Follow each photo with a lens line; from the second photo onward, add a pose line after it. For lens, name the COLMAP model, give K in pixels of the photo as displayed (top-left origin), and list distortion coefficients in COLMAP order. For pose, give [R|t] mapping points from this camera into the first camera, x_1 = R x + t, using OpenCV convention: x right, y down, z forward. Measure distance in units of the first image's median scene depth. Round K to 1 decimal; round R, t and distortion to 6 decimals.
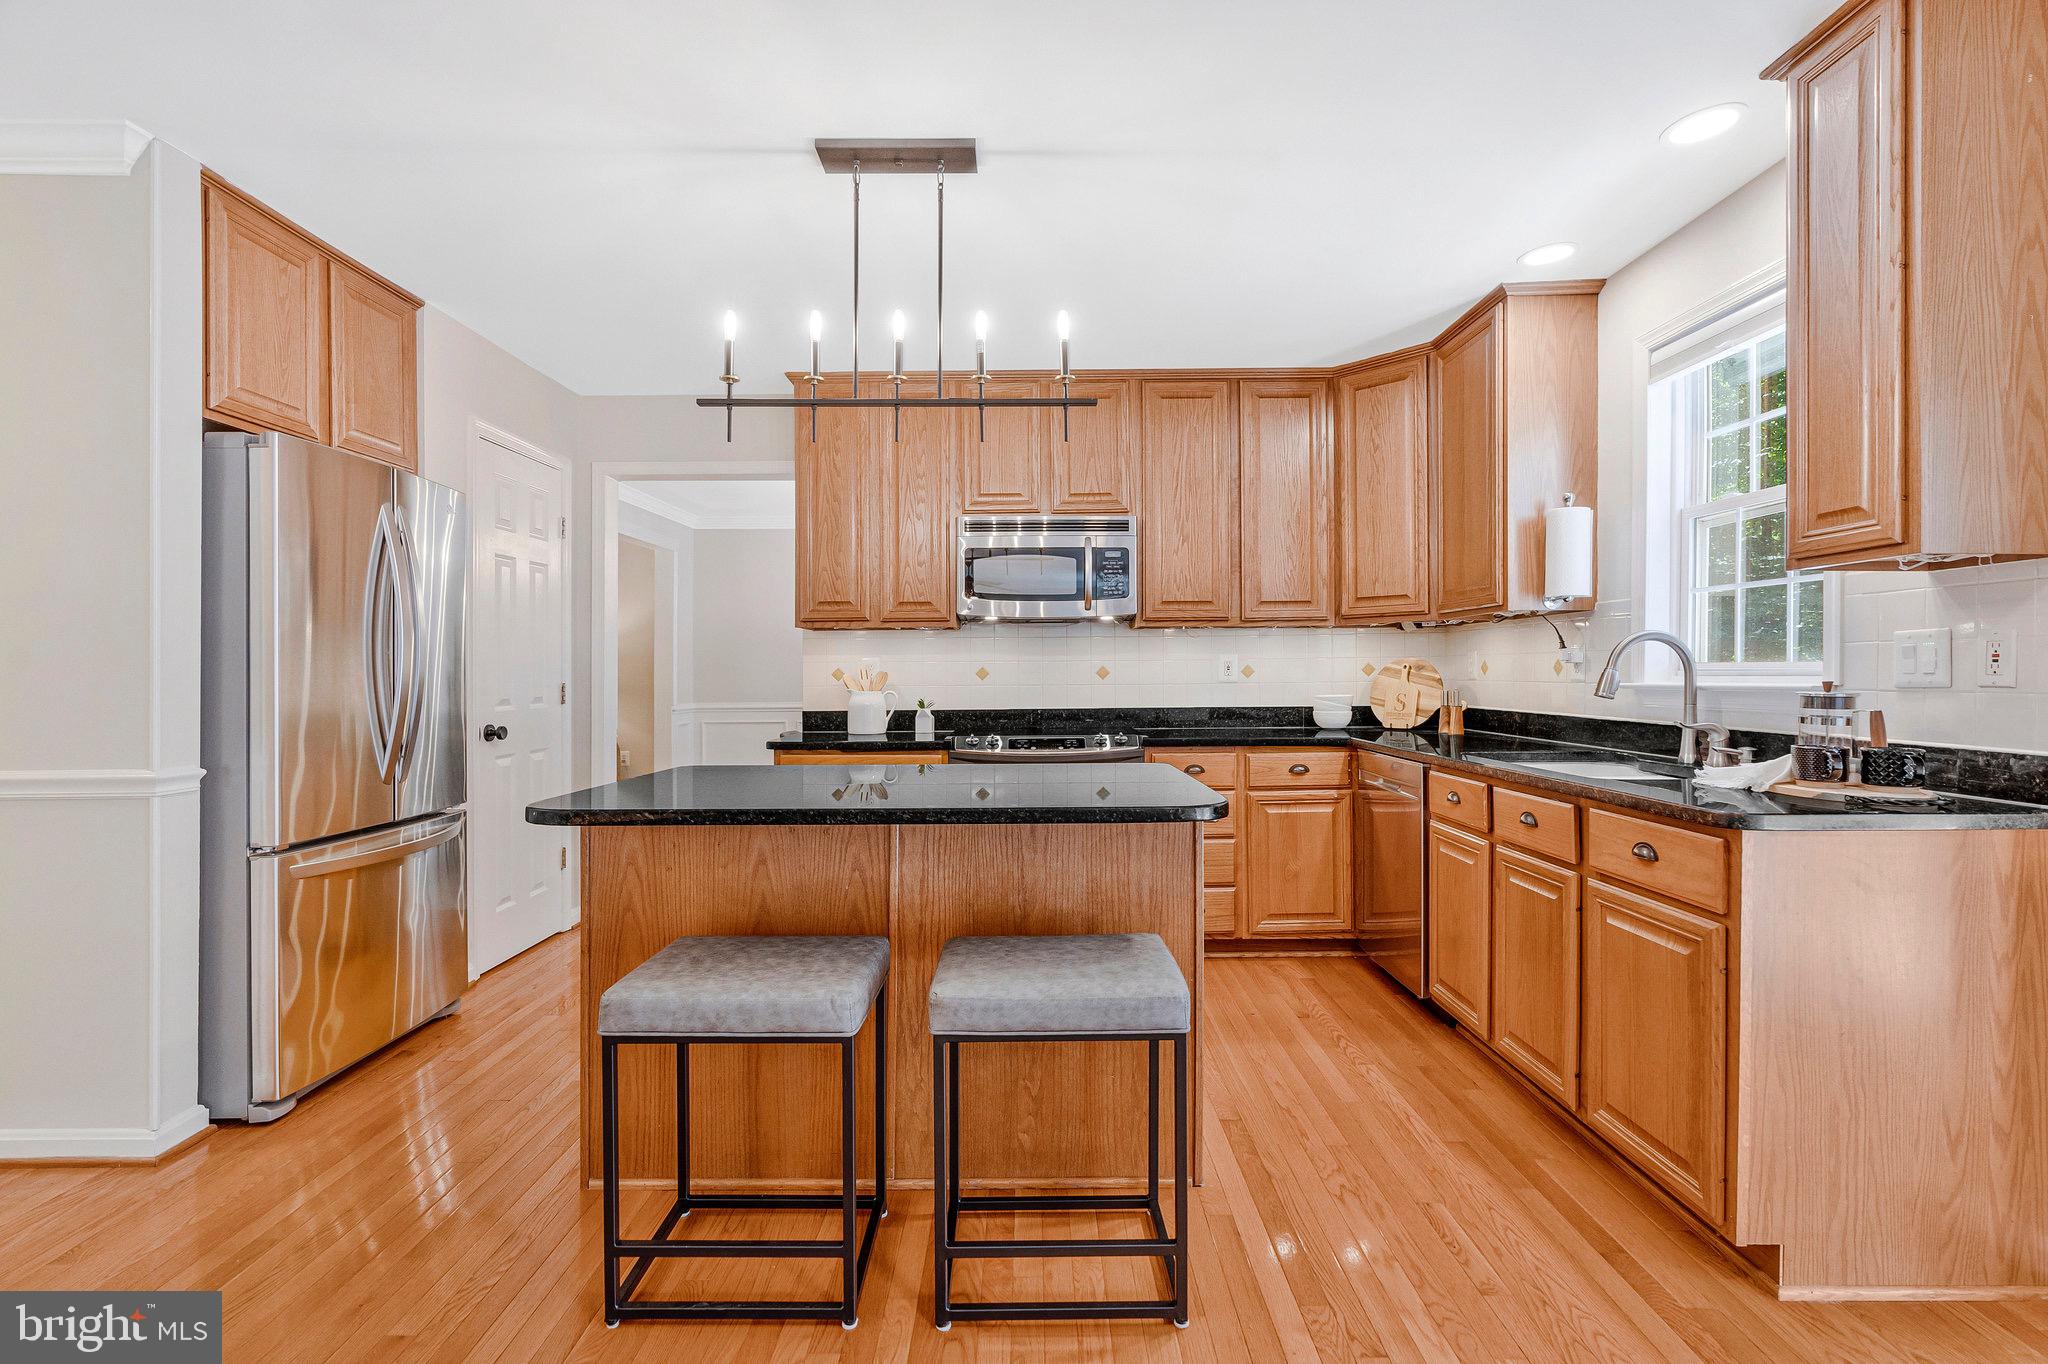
lens RADIAL K [[928.2, 0, 1024.4], [0, 928.2, 670.6], [0, 0, 1]] dist [-0.003204, 0.001975]
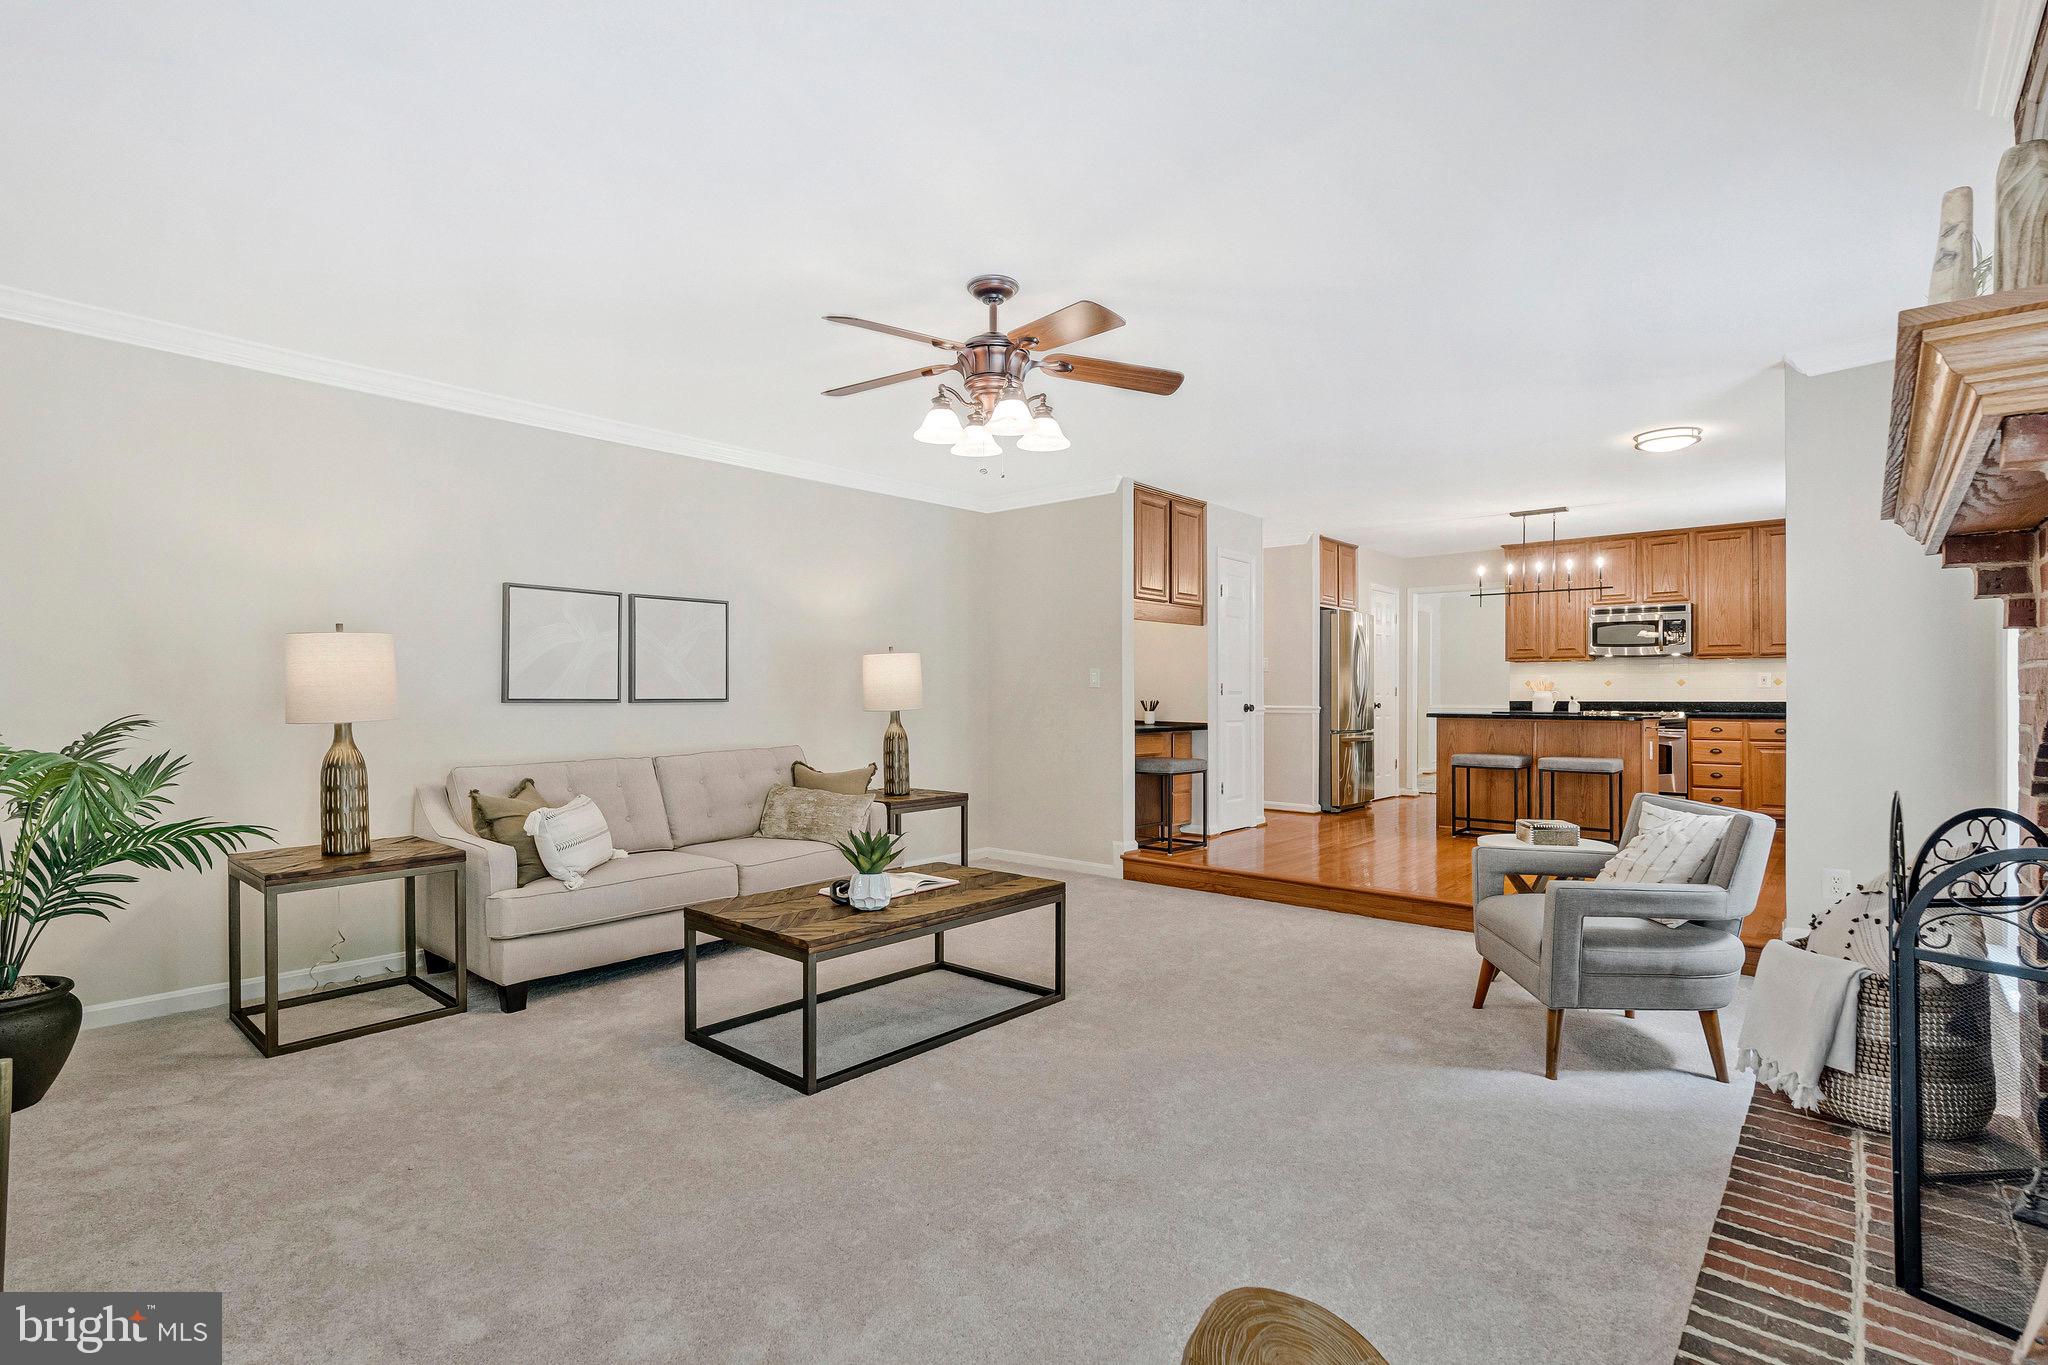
lens RADIAL K [[928.2, 0, 1060.0], [0, 928.2, 679.7], [0, 0, 1]] dist [-0.003204, 0.001975]
pose [[0.765674, -0.001145, -0.643228, 0.395927], [-0.007379, 0.999917, -0.010564, 0.030560], [0.643187, 0.012835, 0.765602, -1.502908]]
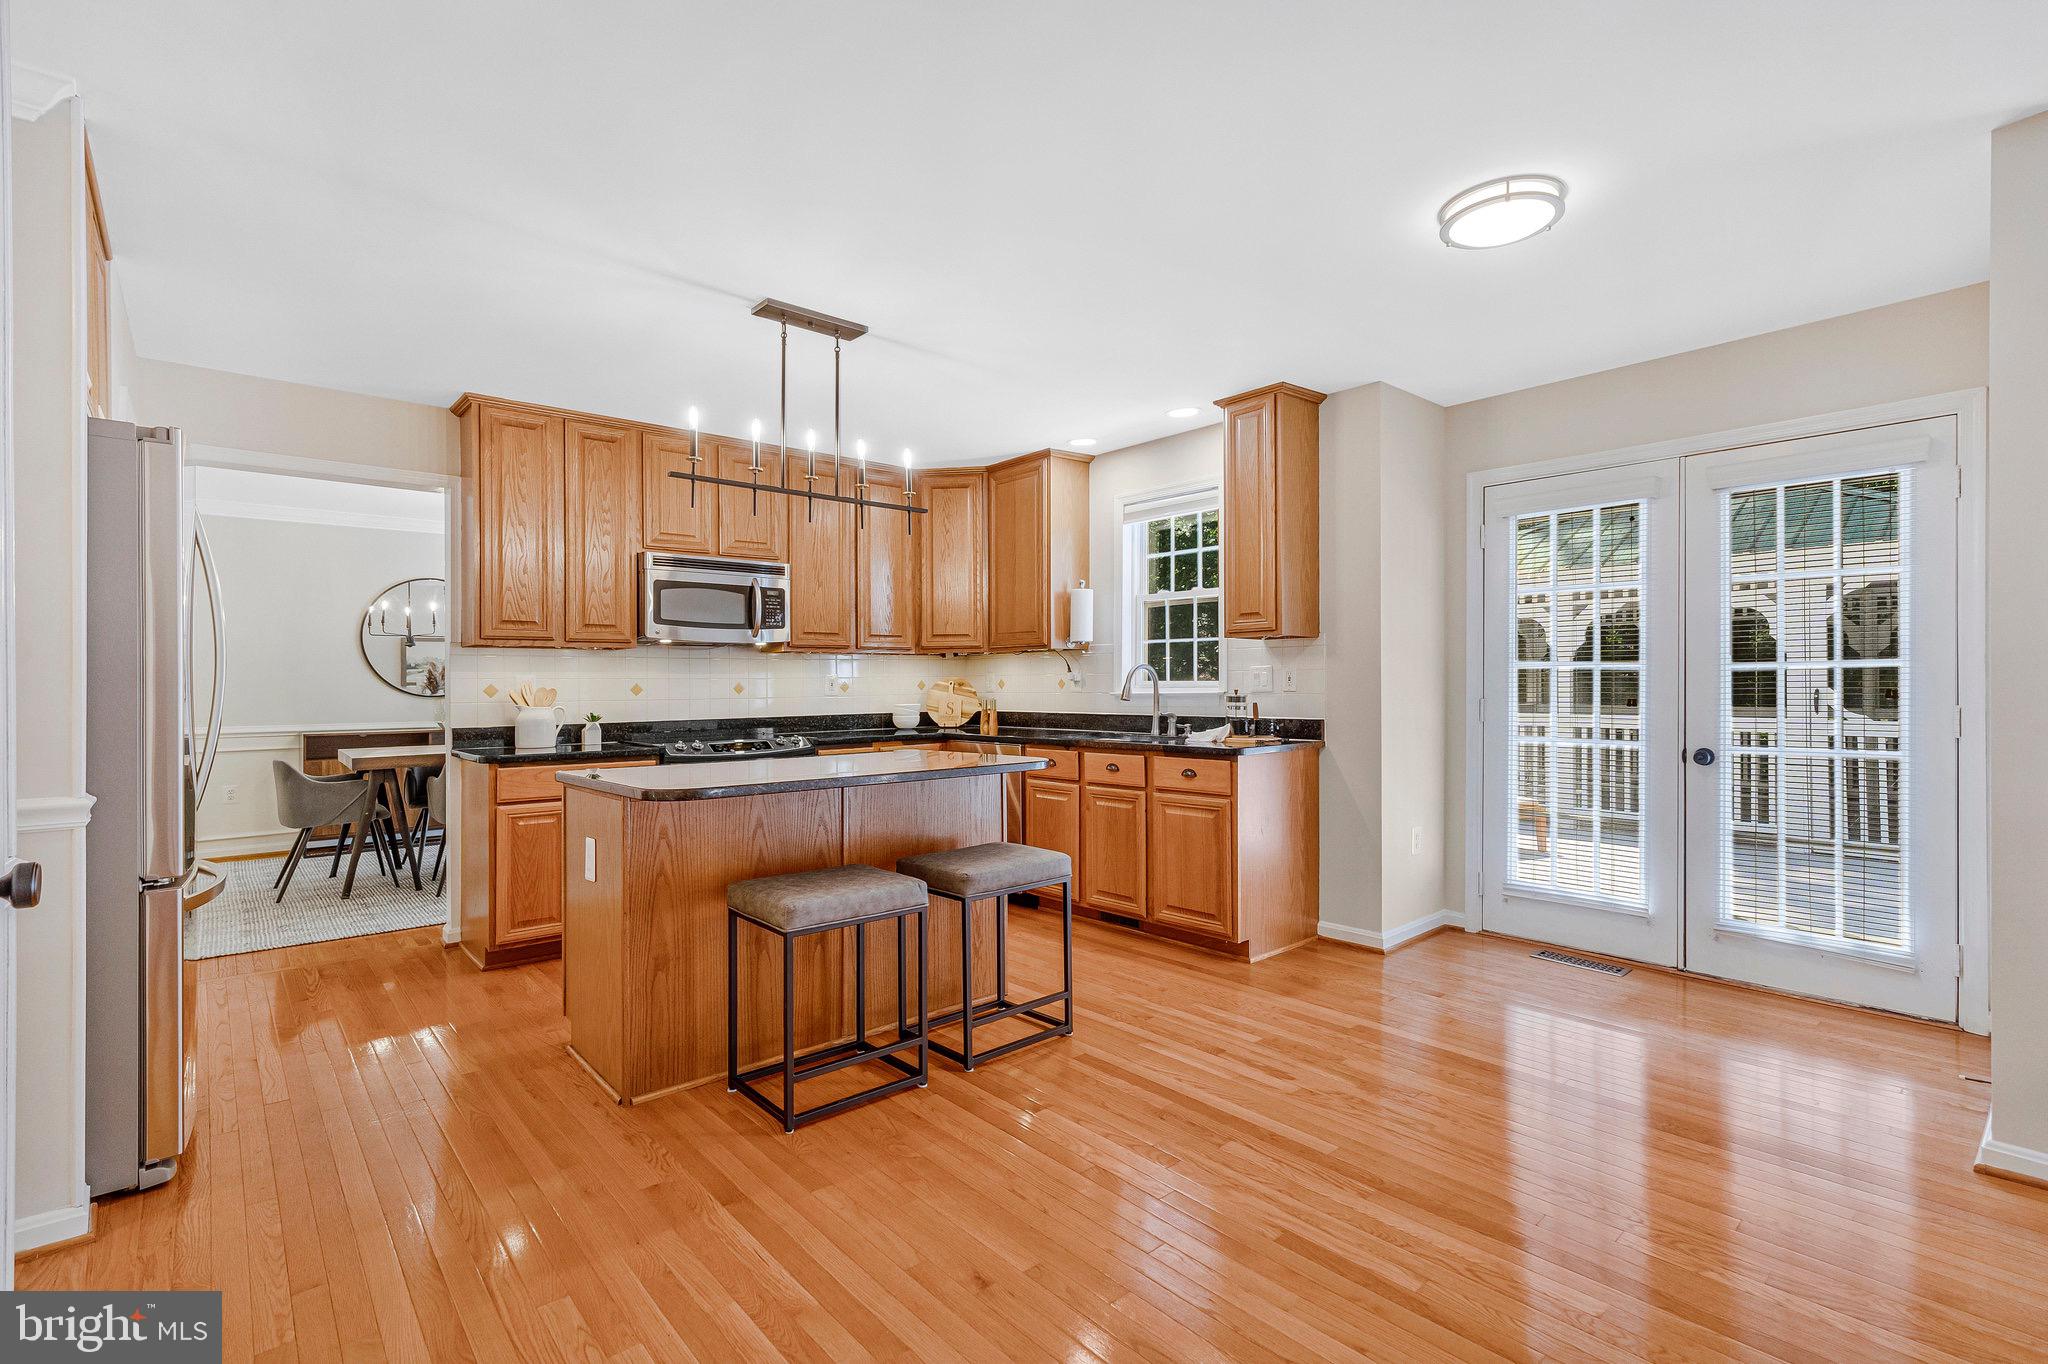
lens RADIAL K [[928.2, 0, 1000.4], [0, 928.2, 669.4], [0, 0, 1]] dist [-0.003204, 0.001975]
pose [[0.762536, 0.009717, 0.646873, -0.520074], [0.003560, 0.999809, -0.019215, 0.002124], [-0.646936, 0.016955, 0.762356, -0.158073]]
